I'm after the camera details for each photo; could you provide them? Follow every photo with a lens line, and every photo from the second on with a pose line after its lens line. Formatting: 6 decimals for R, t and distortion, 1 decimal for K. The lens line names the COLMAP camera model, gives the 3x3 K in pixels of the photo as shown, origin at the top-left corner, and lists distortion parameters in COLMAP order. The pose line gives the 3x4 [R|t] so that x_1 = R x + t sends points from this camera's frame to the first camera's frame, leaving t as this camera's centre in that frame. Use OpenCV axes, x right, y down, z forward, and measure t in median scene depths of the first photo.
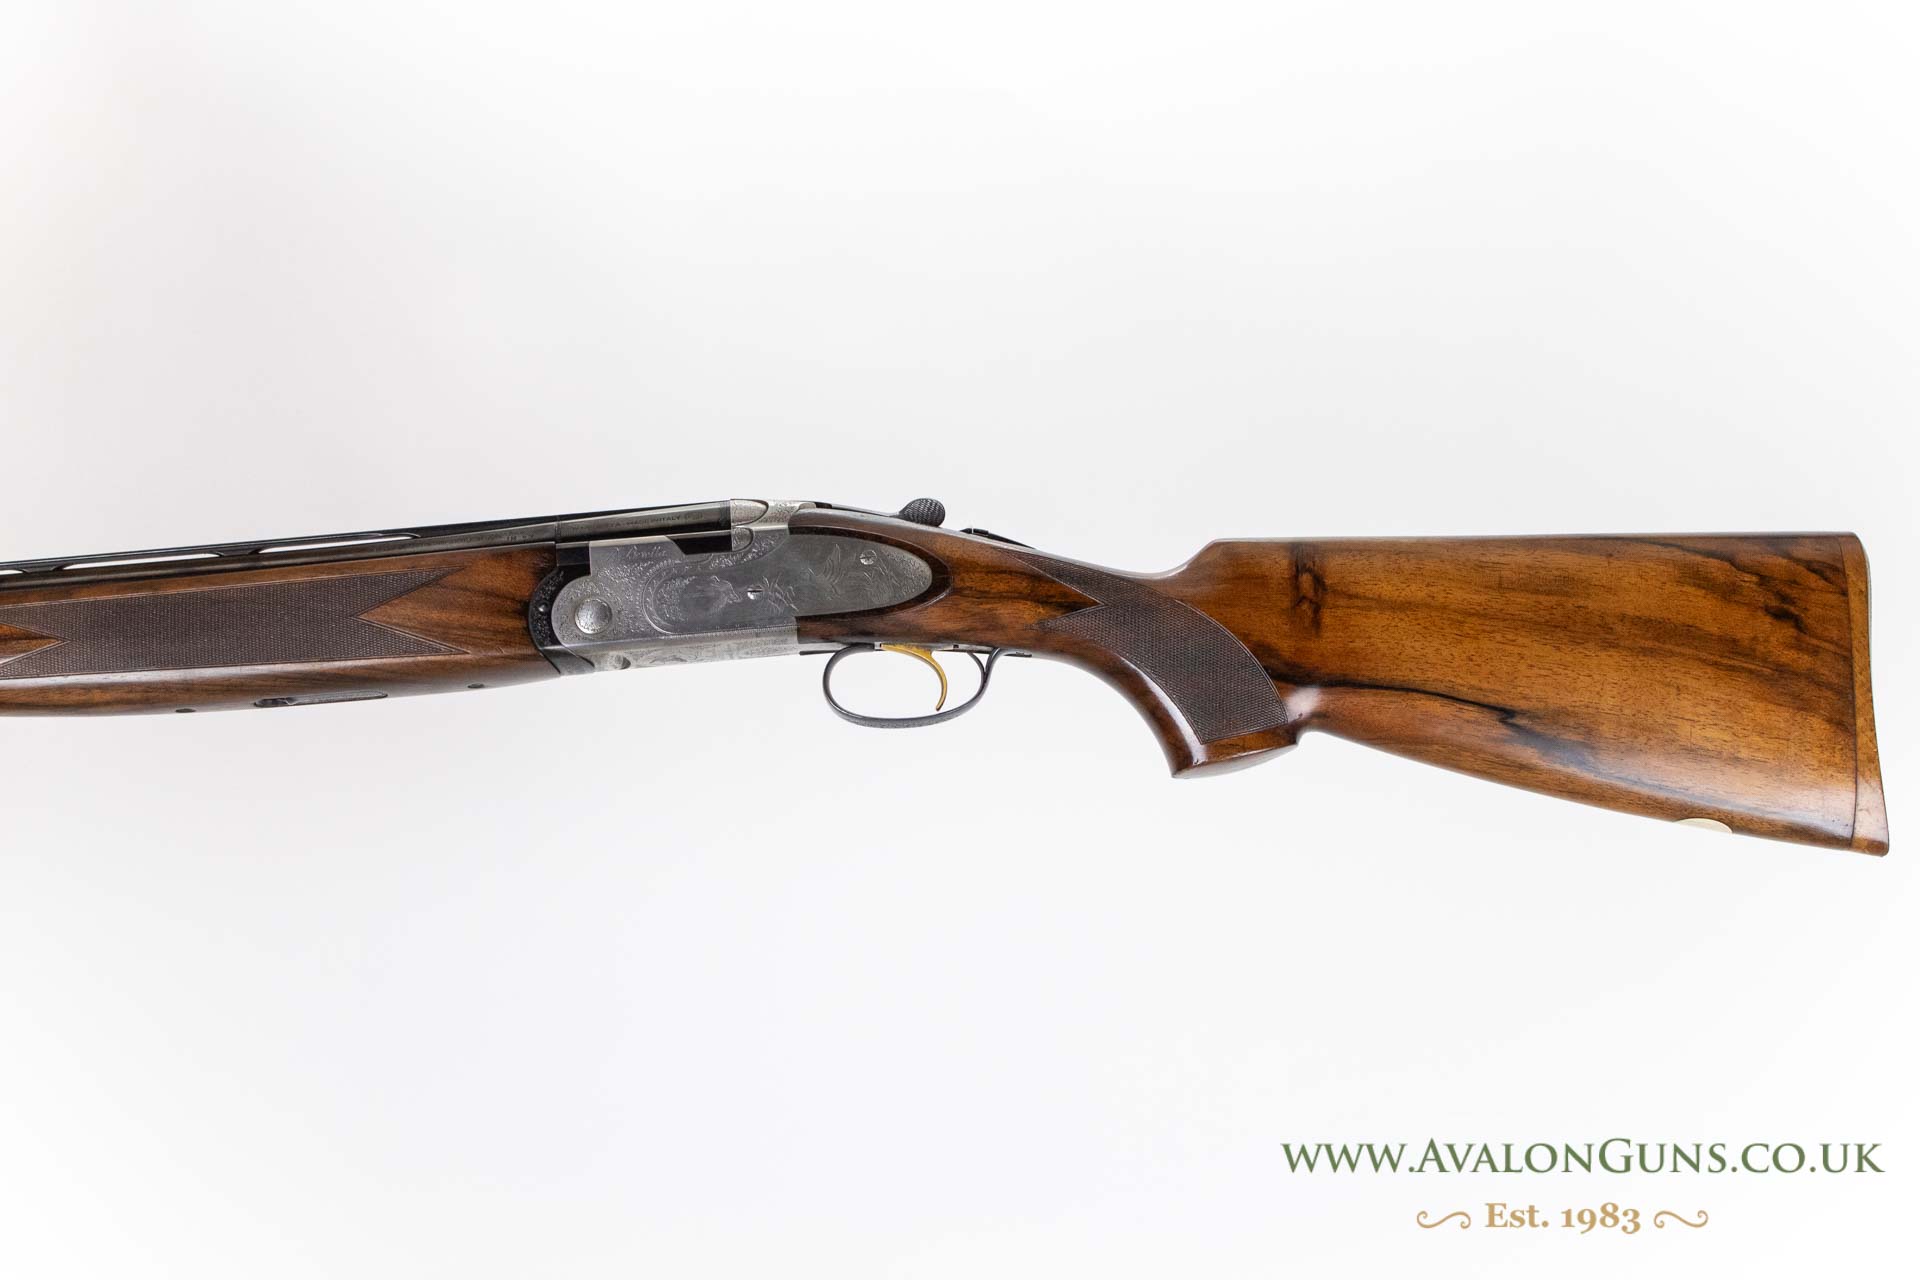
lens RADIAL K [[3134.9, 0, 958.1], [0, 3134.9, 639.9], [0, 0, 1]] dist [0.013706, 0.000000]
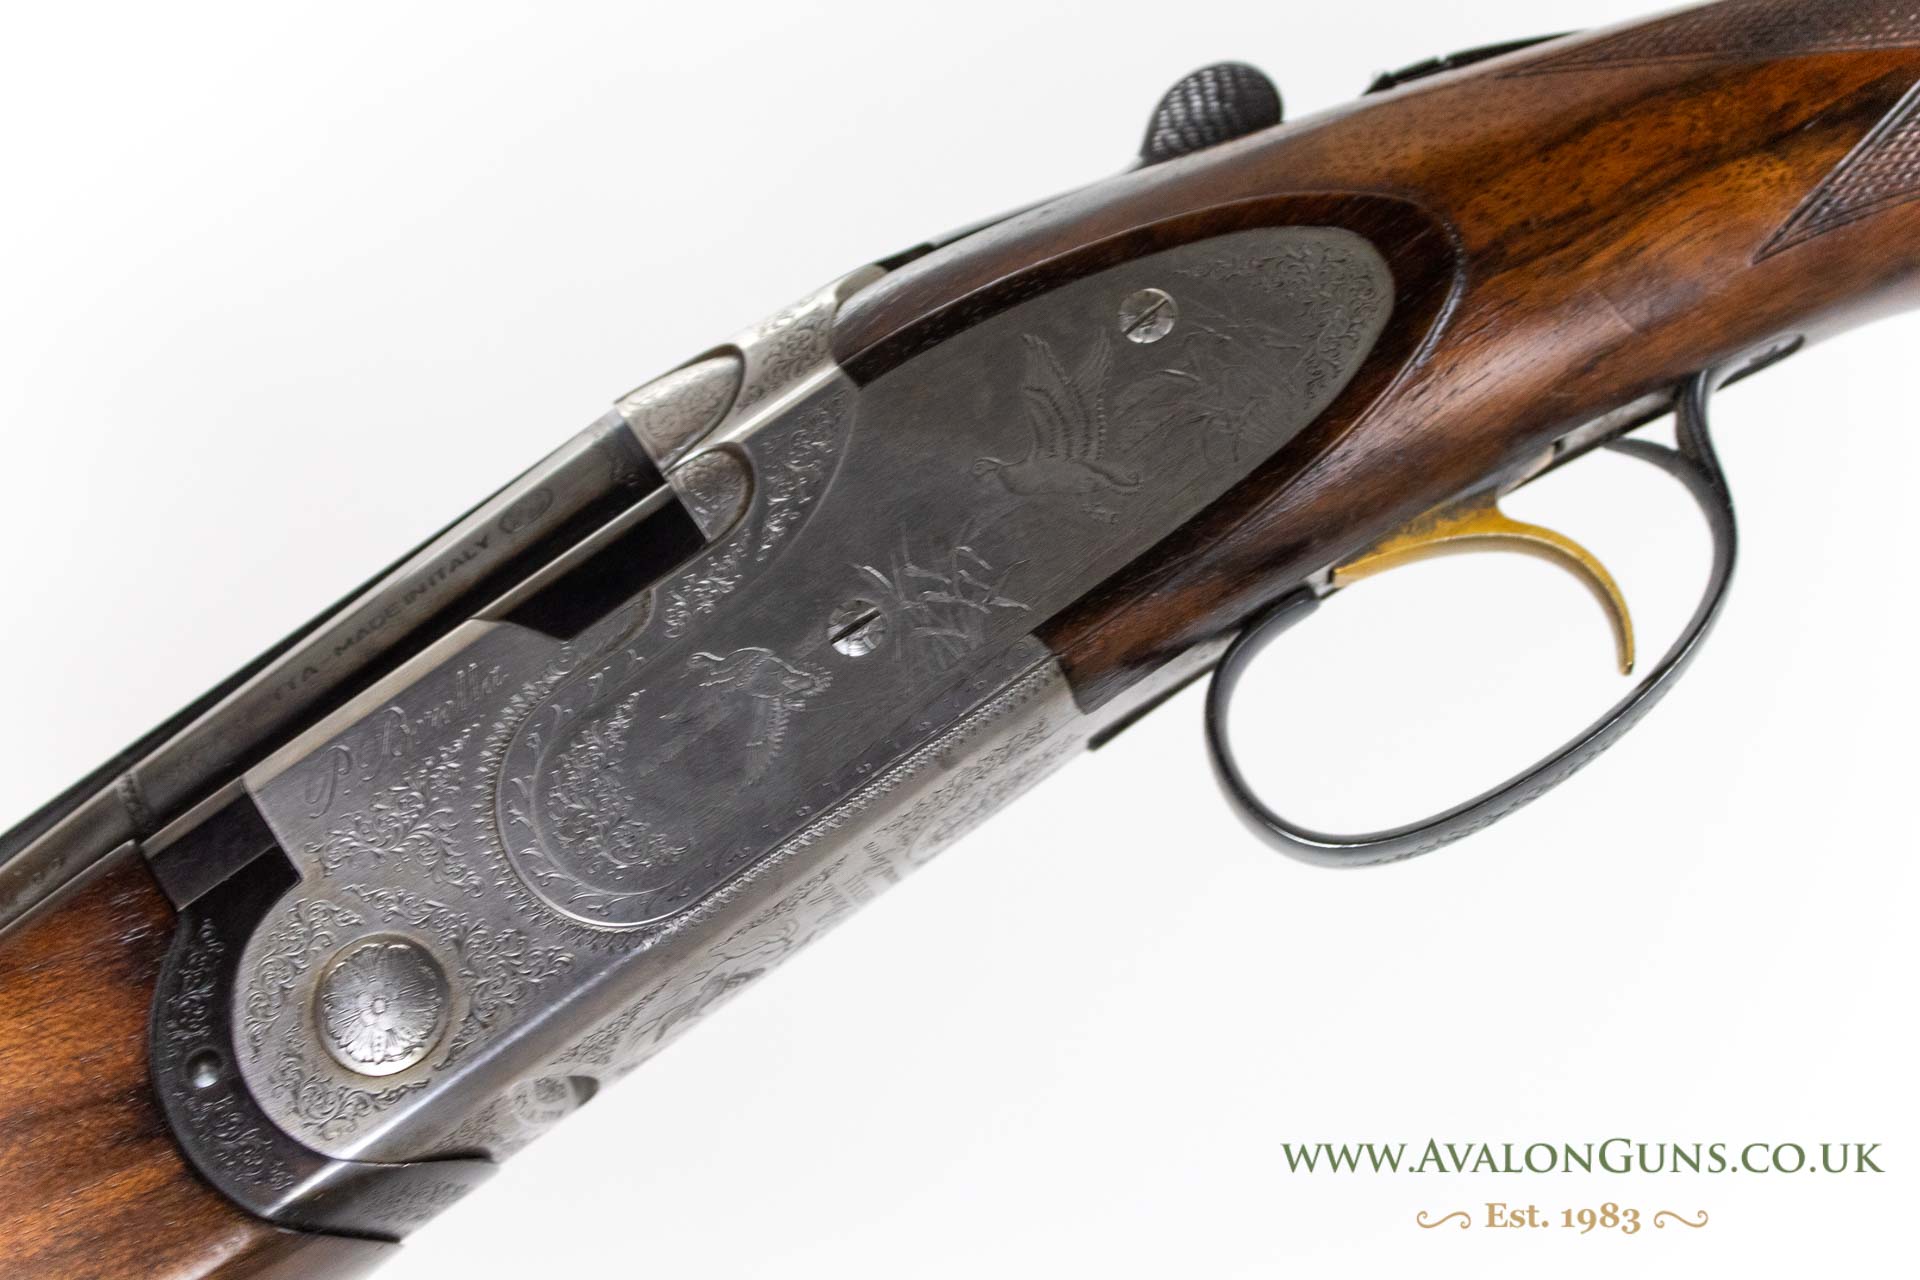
lens RADIAL K [[3134.9, 0, 962.2], [0, 3134.9, 639.1], [0, 0, 1]] dist [0.013706, 0.000000]
pose [[0.864840, -0.501728, 0.017940, -0.061943], [0.502012, 0.864653, -0.018940, -0.004726], [-0.006009, 0.025386, 0.999660, 0.724498]]
